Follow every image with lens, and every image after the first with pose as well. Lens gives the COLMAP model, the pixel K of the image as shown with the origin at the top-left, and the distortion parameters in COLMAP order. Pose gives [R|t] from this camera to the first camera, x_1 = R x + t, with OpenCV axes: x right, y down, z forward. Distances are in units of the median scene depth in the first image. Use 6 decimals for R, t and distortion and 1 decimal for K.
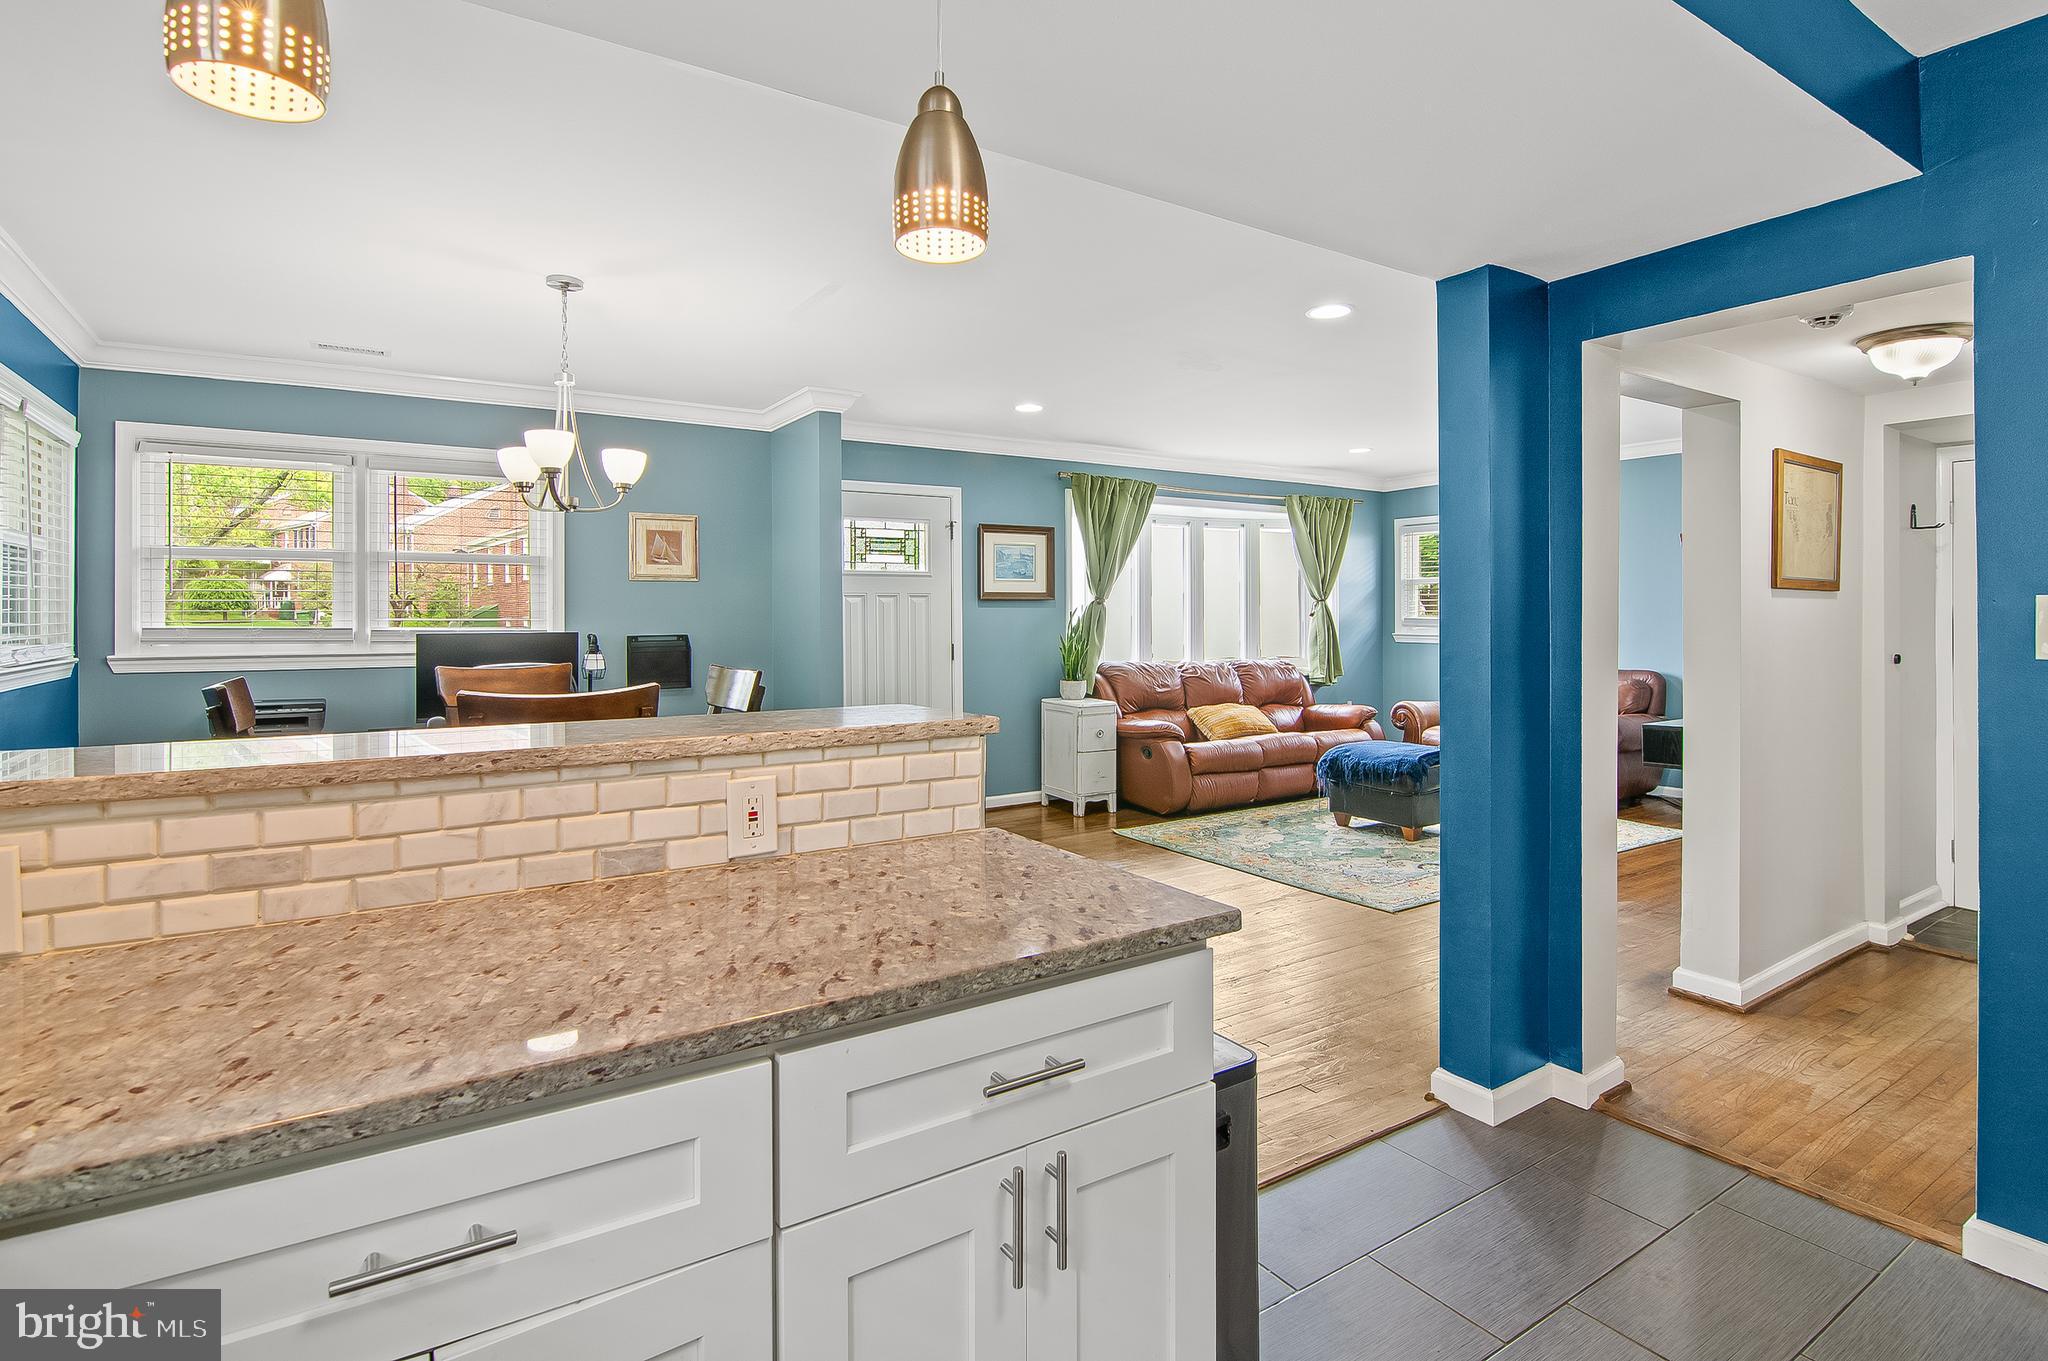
lens RADIAL K [[1016.3, 0, 1018.5], [0, 1016.3, 612.2], [0, 0, 1]] dist [-0.008030, -0.003415]
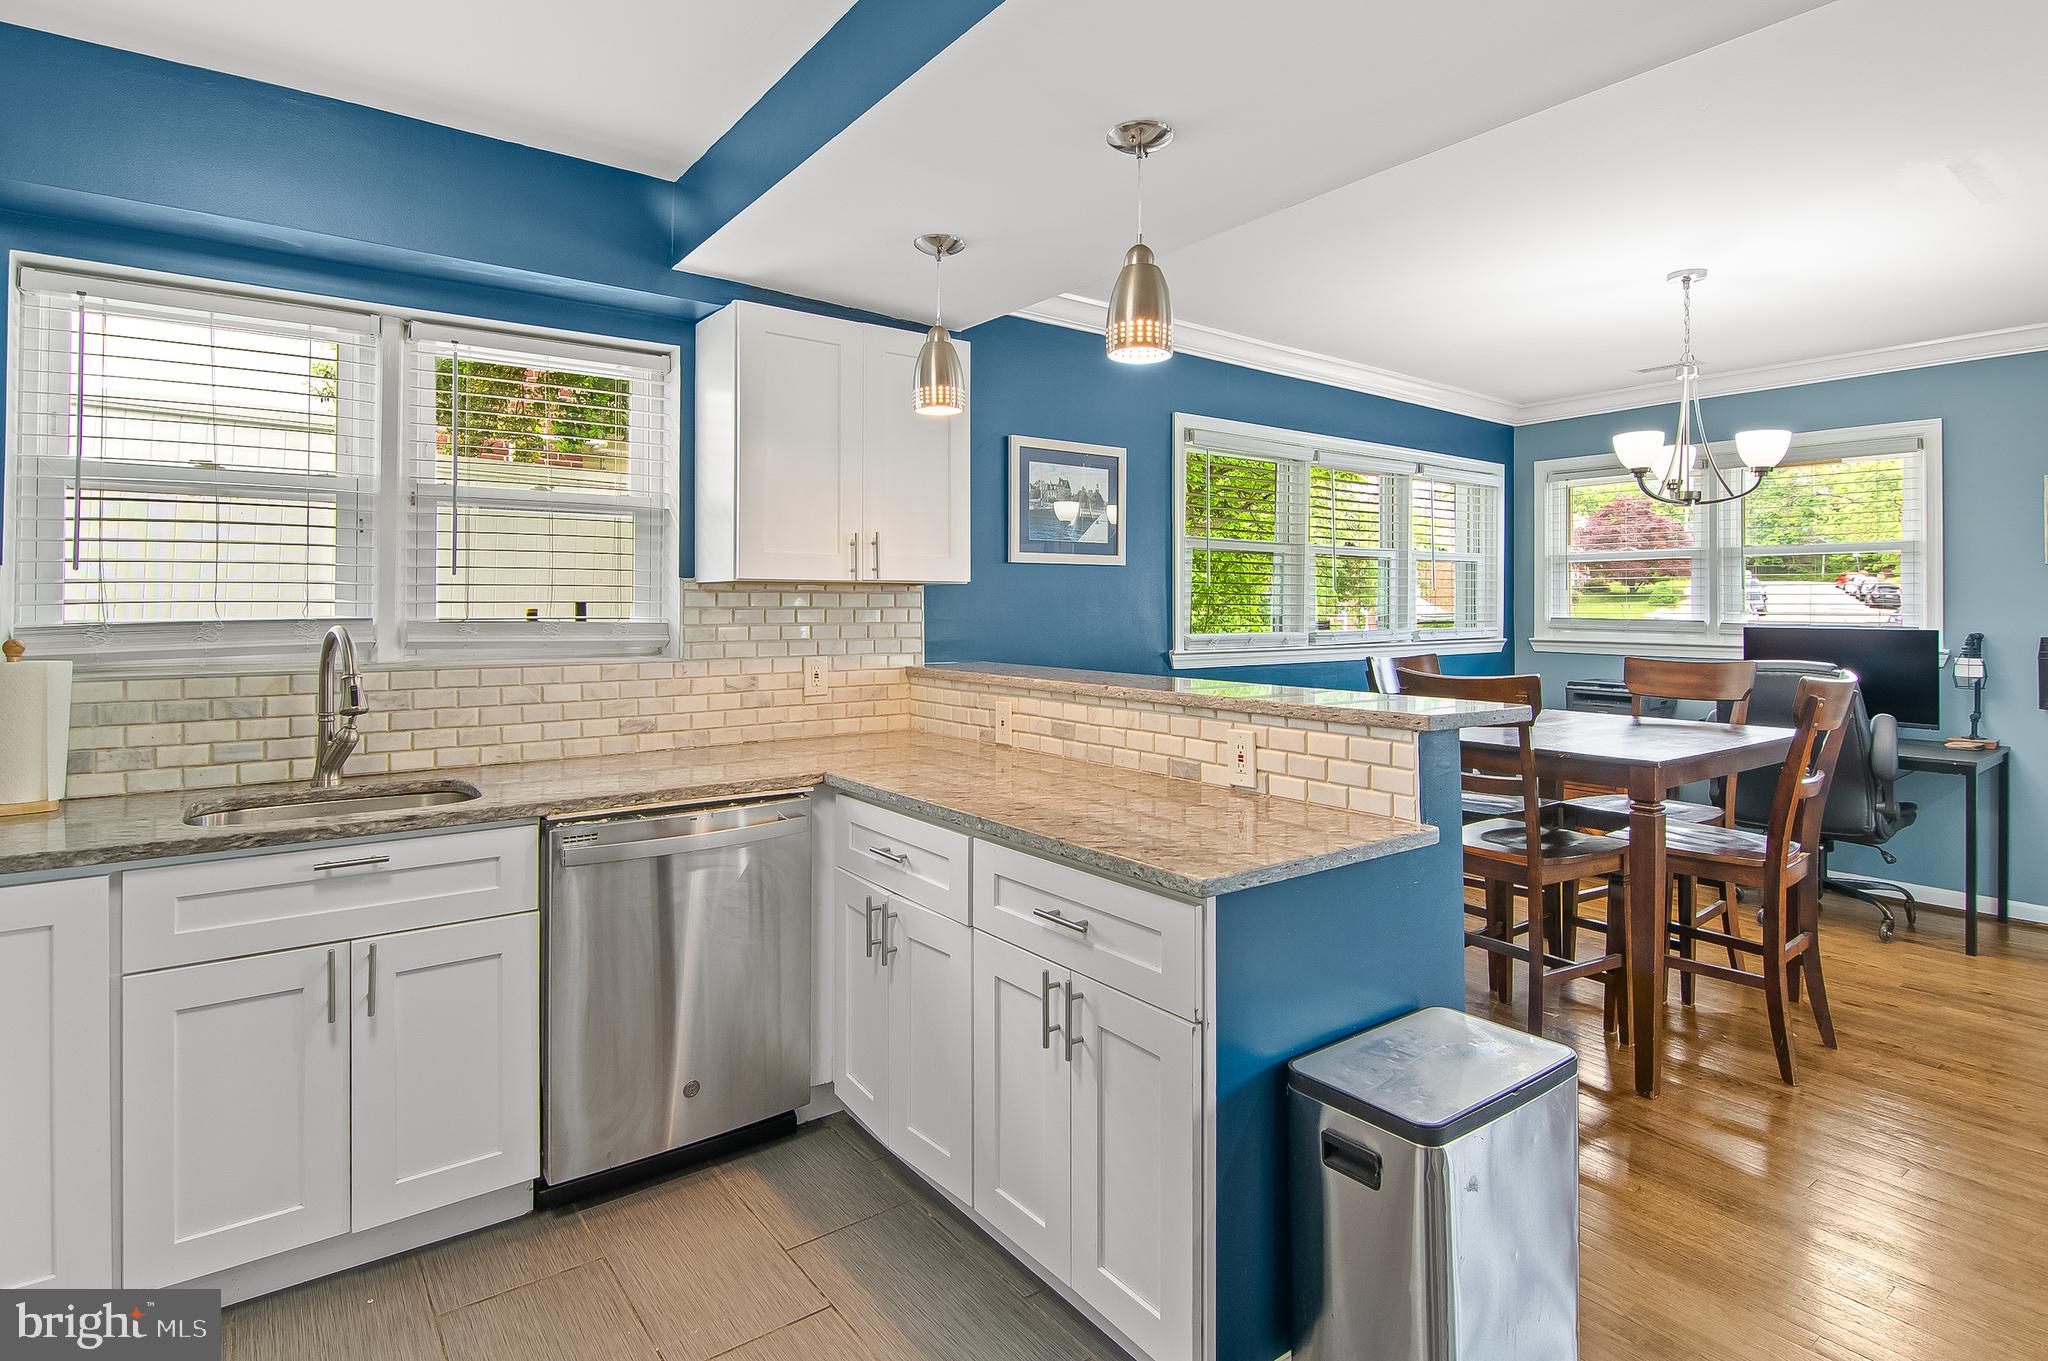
lens RADIAL K [[1016.3, 0, 1010.9], [0, 1016.3, 604.1], [0, 0, 1]] dist [-0.008030, -0.003415]
pose [[0.062109, 0.001762, -0.998068, 0.269804], [0.000061, 0.999998, 0.001770, -0.002727], [0.998069, -0.000171, 0.062109, 0.148314]]
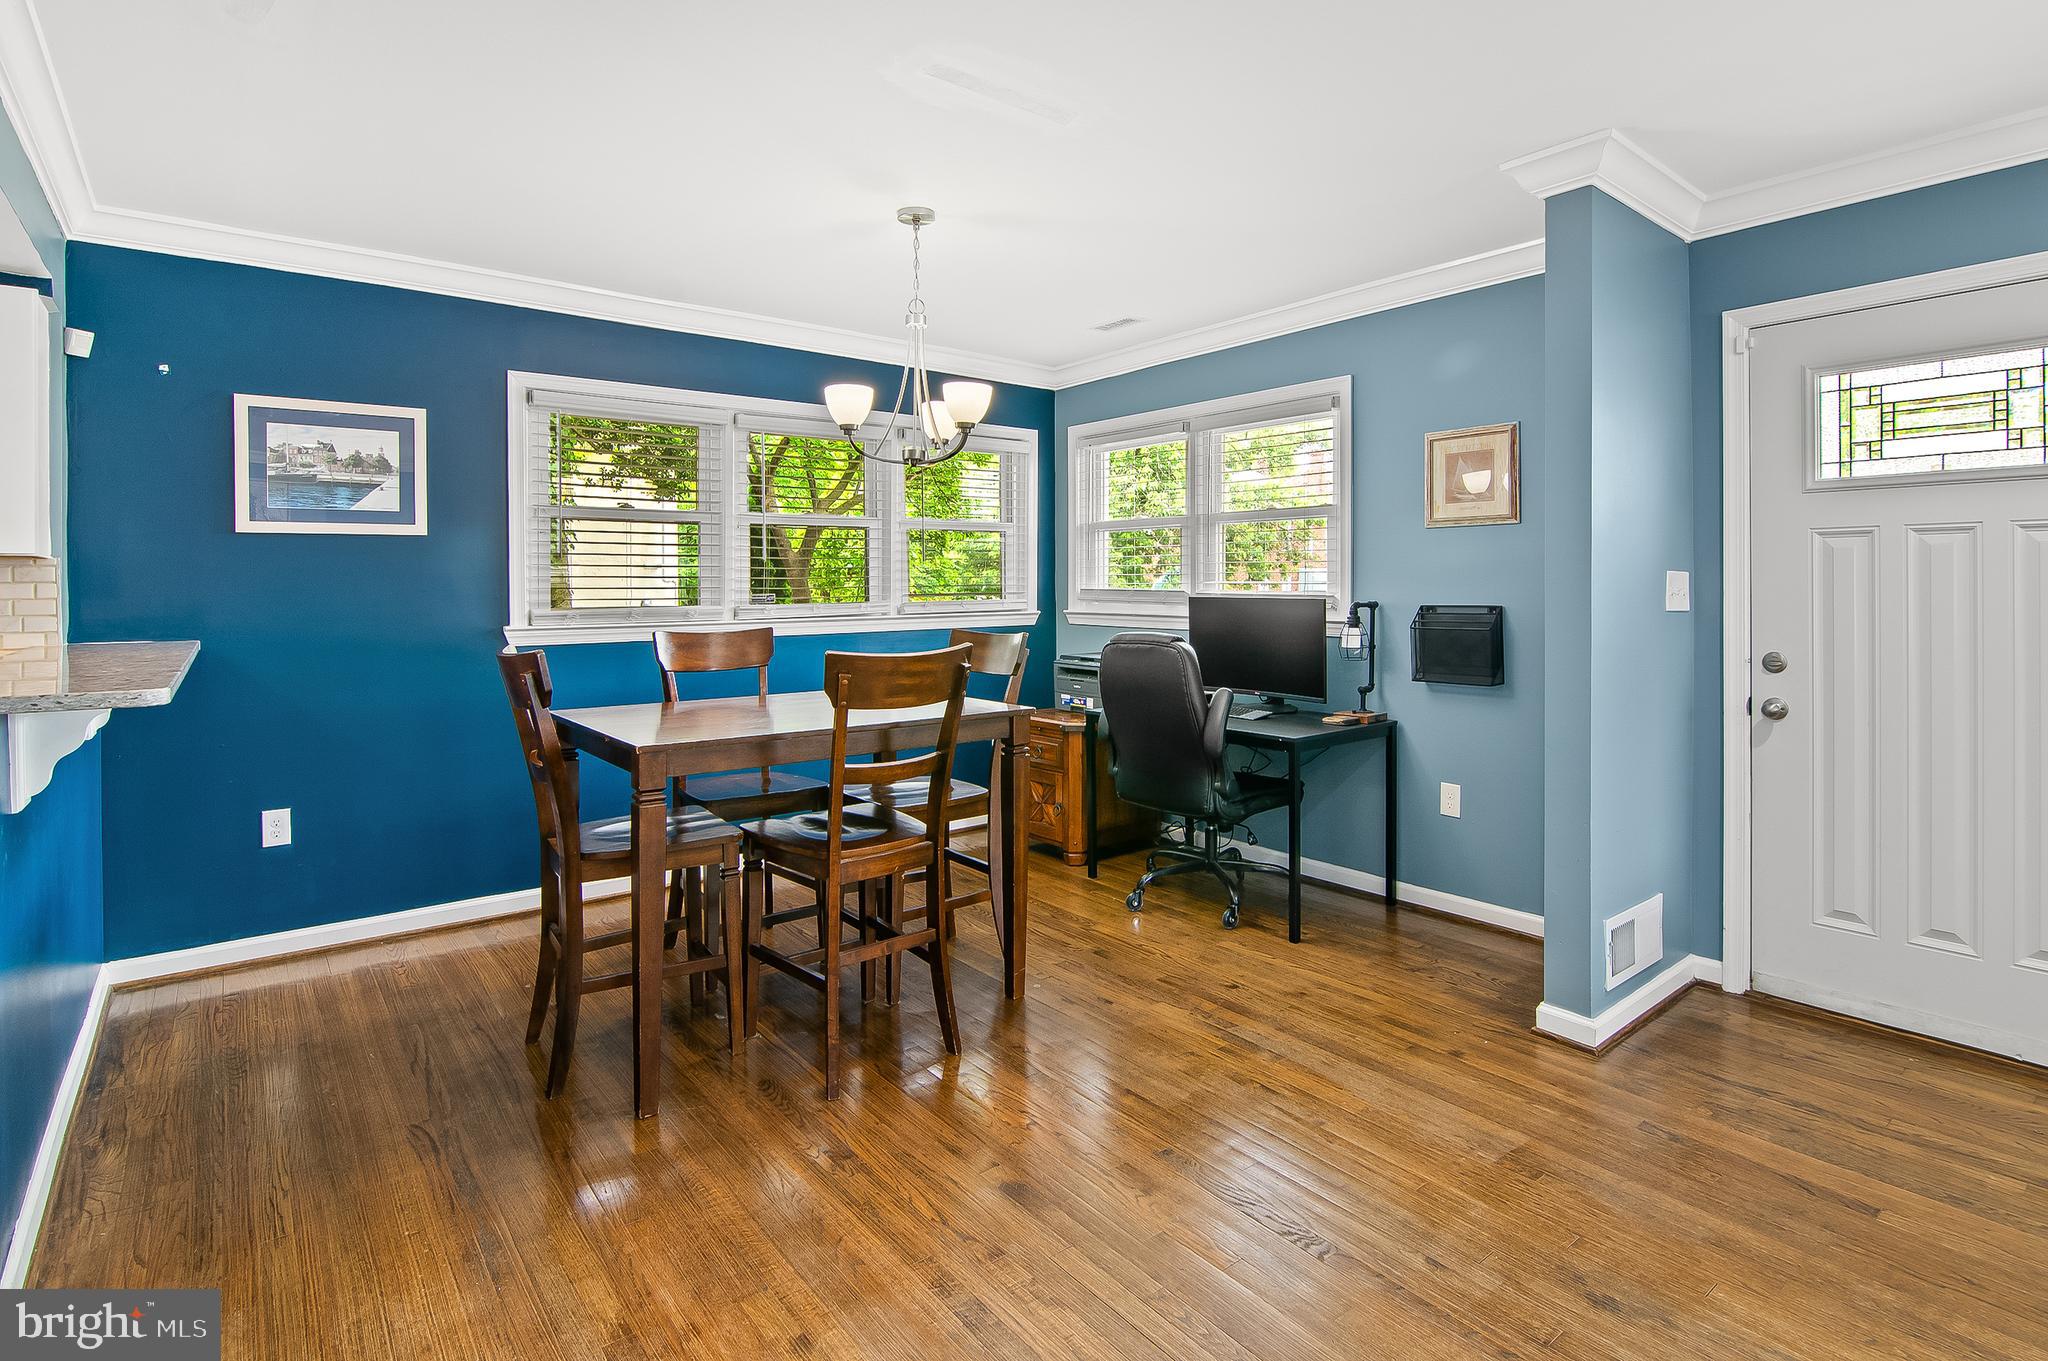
lens RADIAL K [[1016.3, 0, 1014.4], [0, 1016.3, 583.7], [0, 0, 1]] dist [-0.008030, -0.003415]
pose [[0.092246, 0.003281, -0.995731, 0.256384], [0.007526, 0.999964, 0.003992, 0.002509], [0.995708, -0.007863, 0.092218, 0.540876]]
